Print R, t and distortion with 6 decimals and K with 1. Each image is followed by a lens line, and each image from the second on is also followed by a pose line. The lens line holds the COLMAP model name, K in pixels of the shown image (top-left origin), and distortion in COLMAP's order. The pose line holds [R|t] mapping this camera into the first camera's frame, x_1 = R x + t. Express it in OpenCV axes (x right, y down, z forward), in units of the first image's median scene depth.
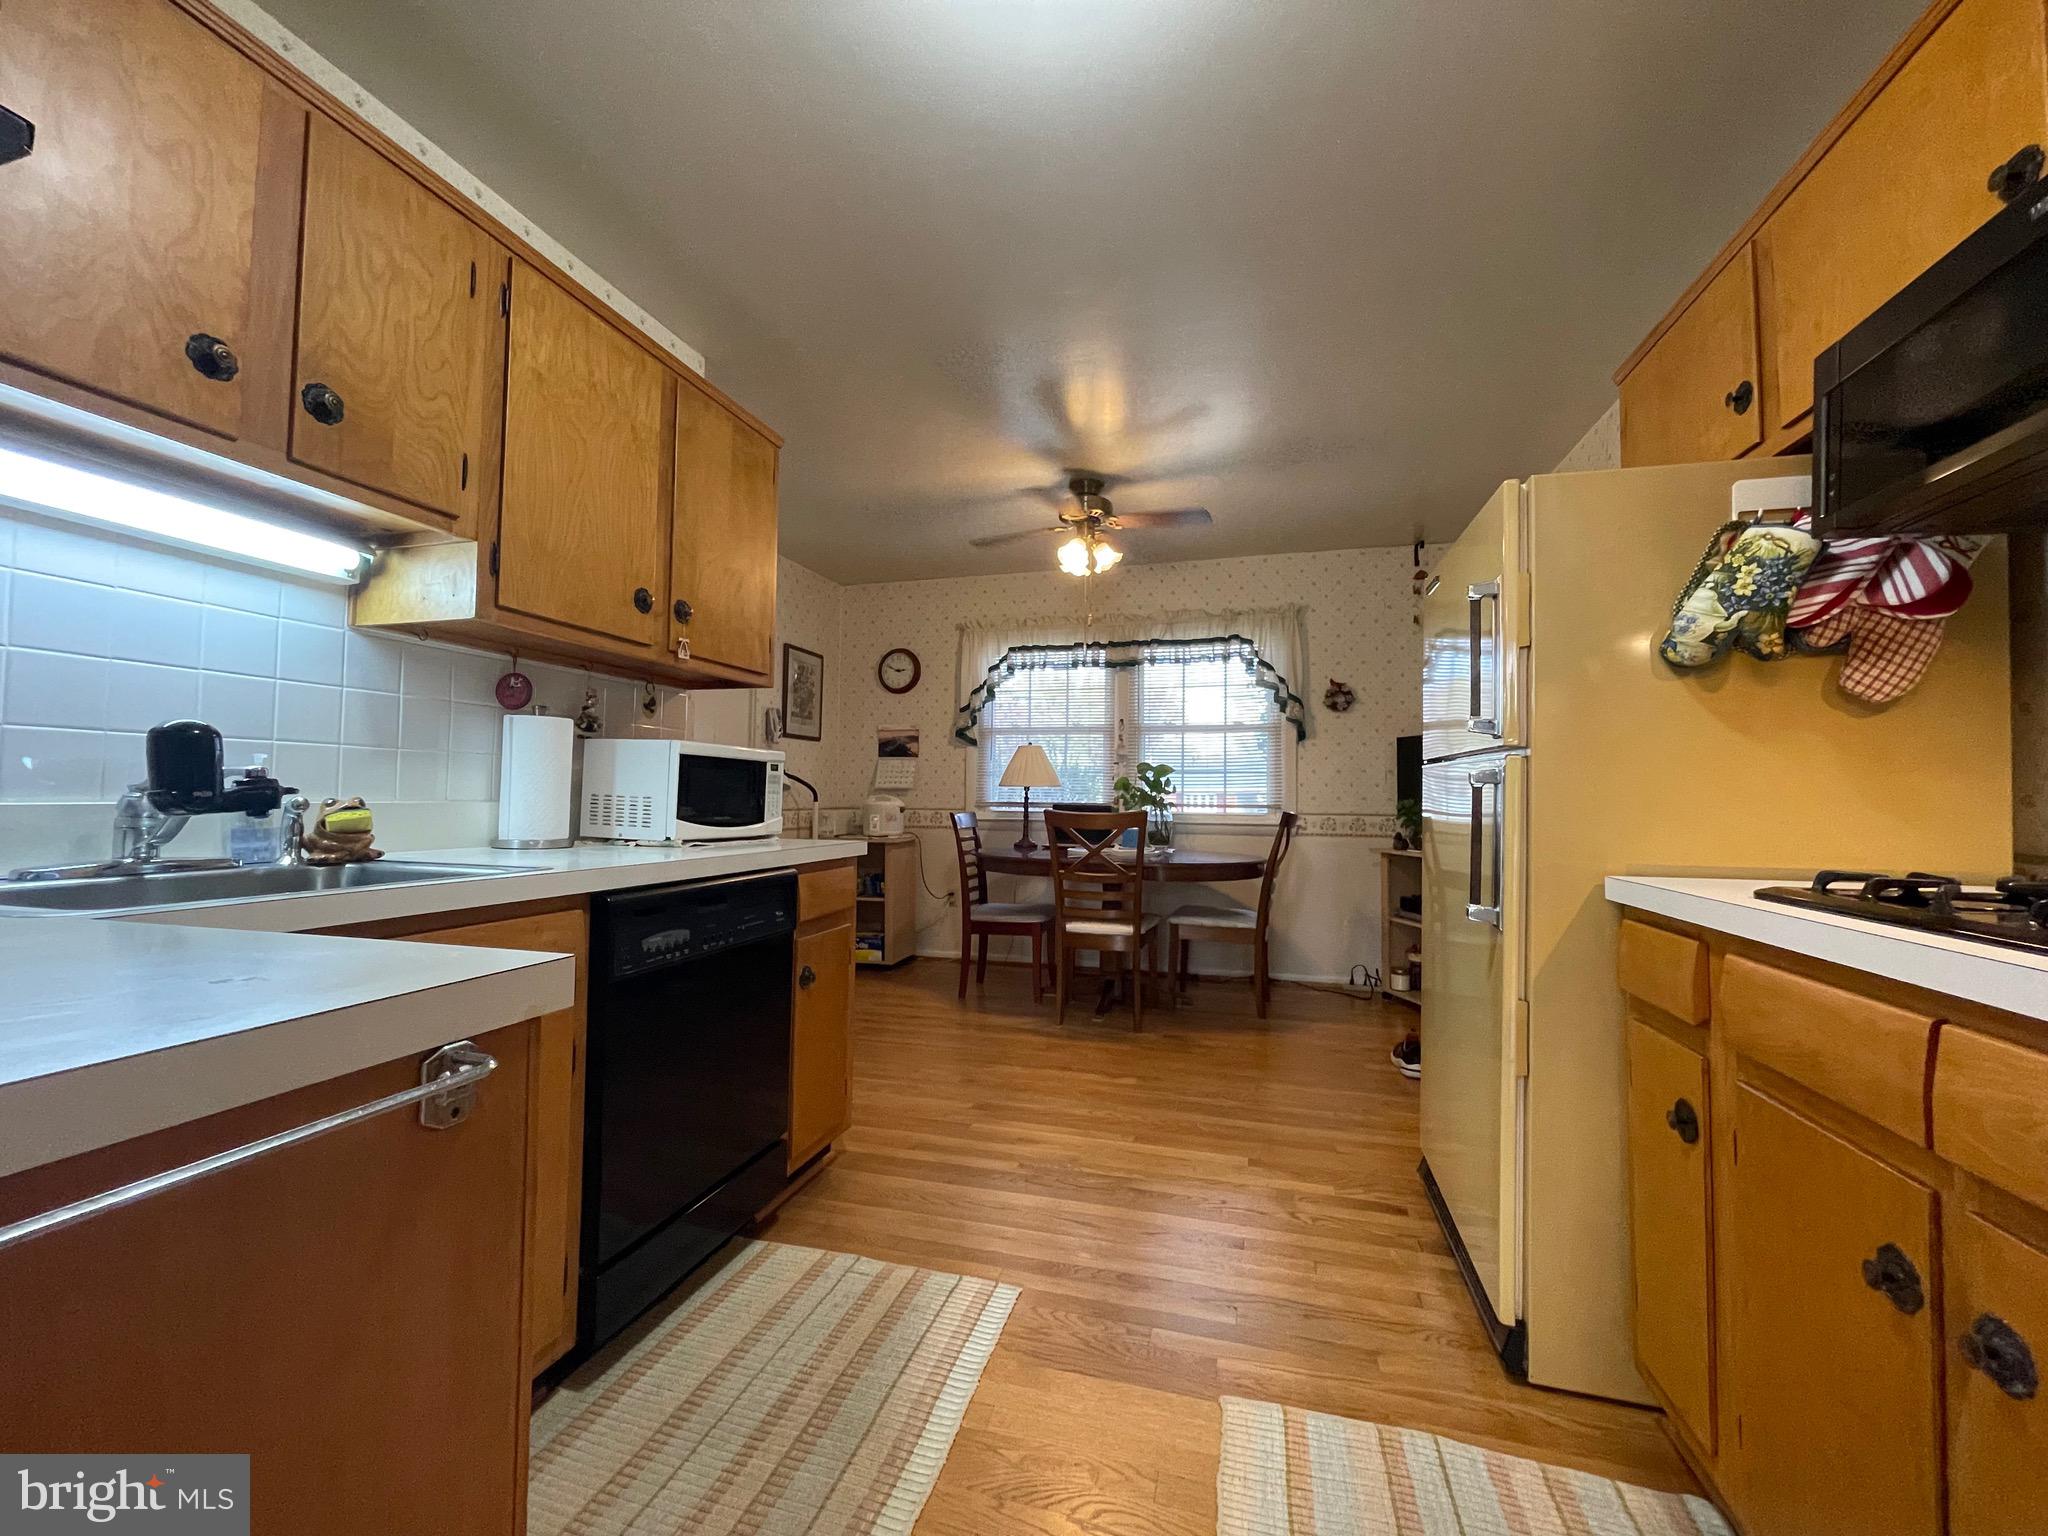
lens RADIAL K [[821.7, 0, 1023.2], [0, 821.7, 770.0], [0, 0, 1]] dist [-0.002398, -0.000134]
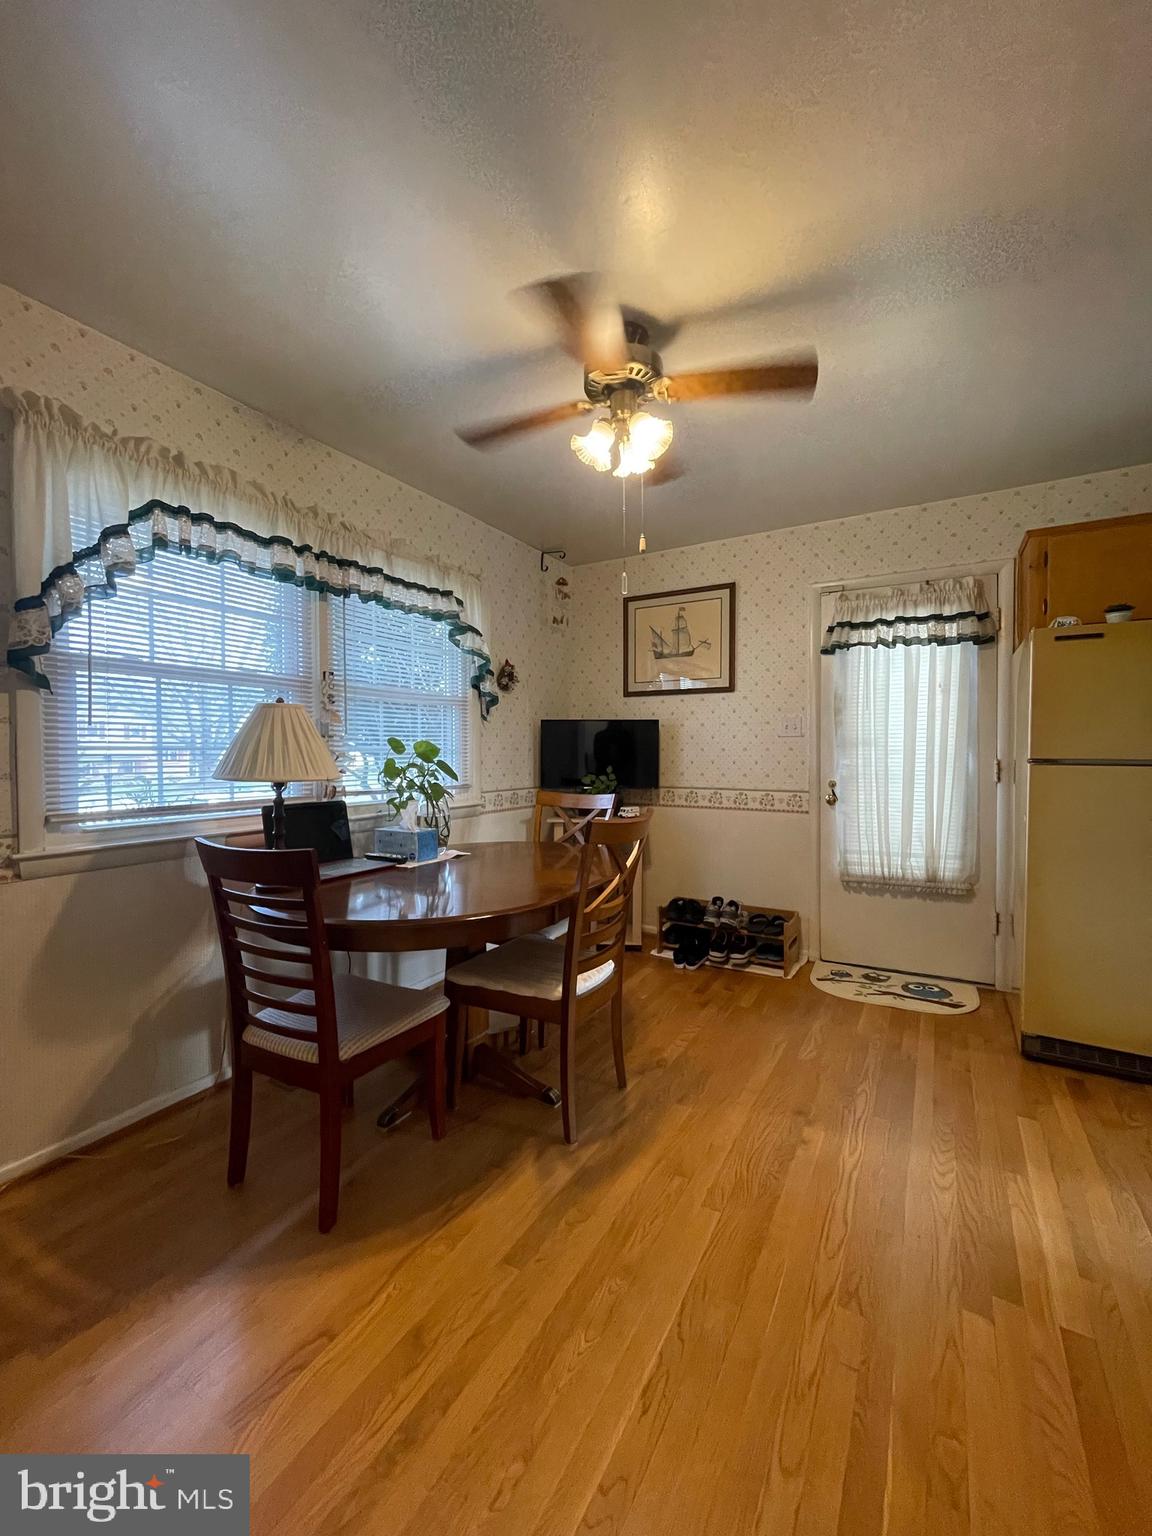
lens RADIAL K [[616.2, 0, 577.7], [0, 616.2, 762.7], [0, 0, 1]] dist [-0.002398, -0.000134]
pose [[0.257564, -0.029047, 0.965824, -0.773178], [-0.024996, 0.999013, 0.036711, -0.024554], [-0.965938, -0.033597, 0.256584, 1.598871]]
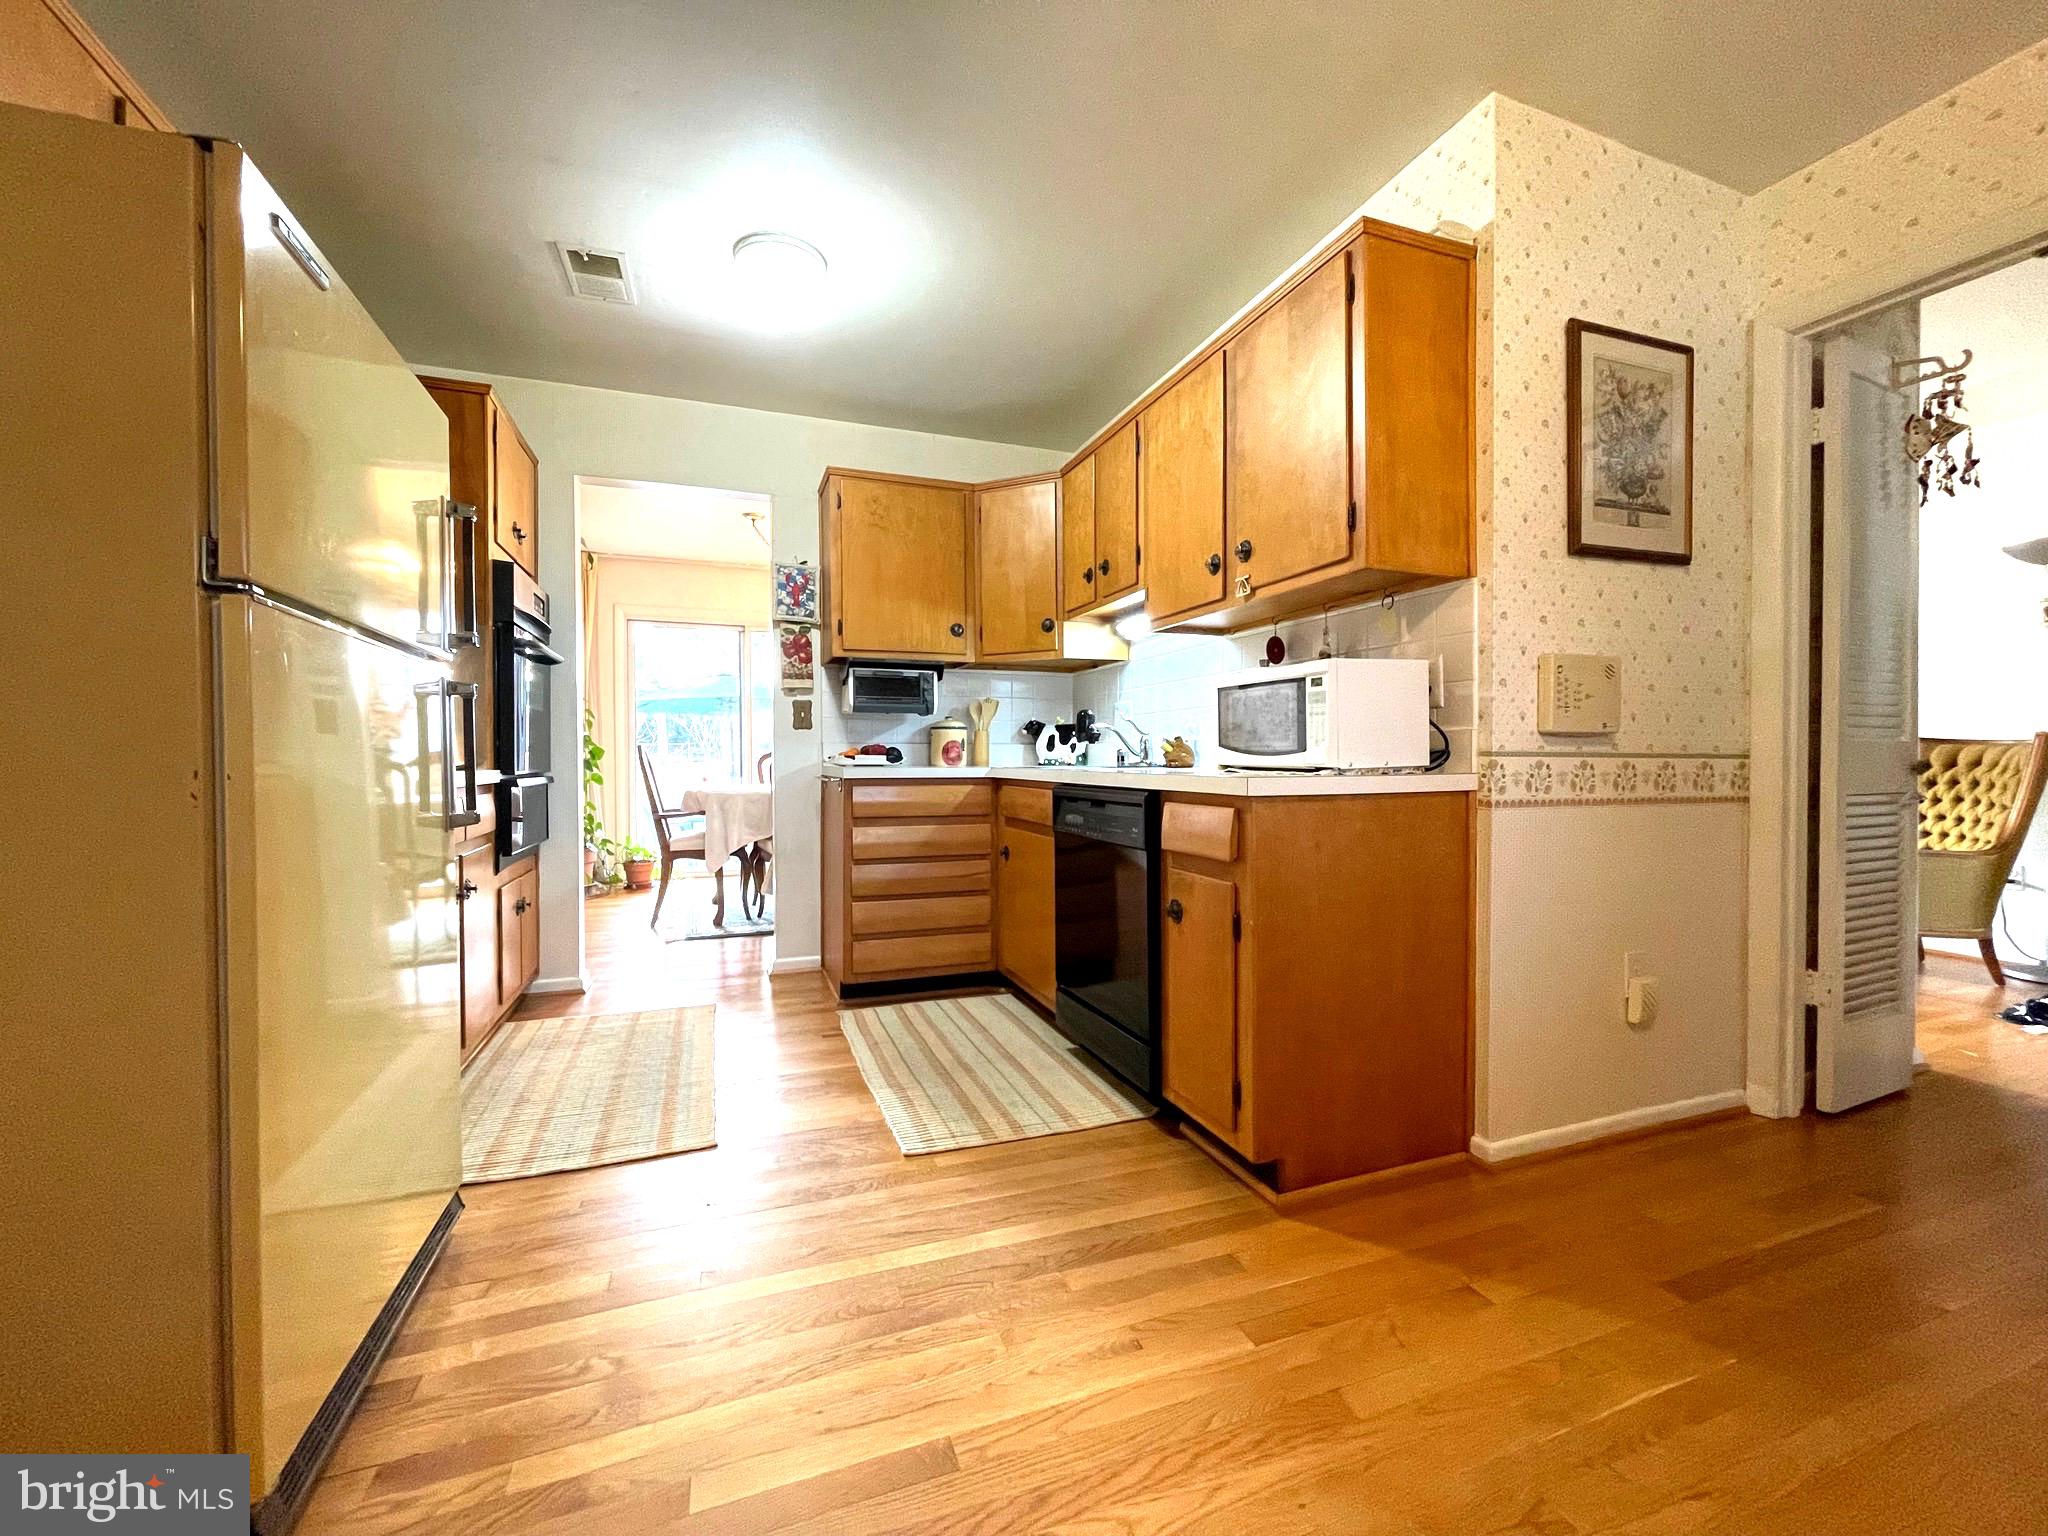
lens RADIAL K [[821.7, 0, 1014.6], [0, 821.7, 761.8], [0, 0, 1]] dist [-0.002398, -0.000134]
pose [[-0.810366, -0.008138, -0.585867, 0.452412], [0.012649, 0.999428, -0.031379, 0.109300], [0.585787, -0.032839, -0.809799, 1.693234]]
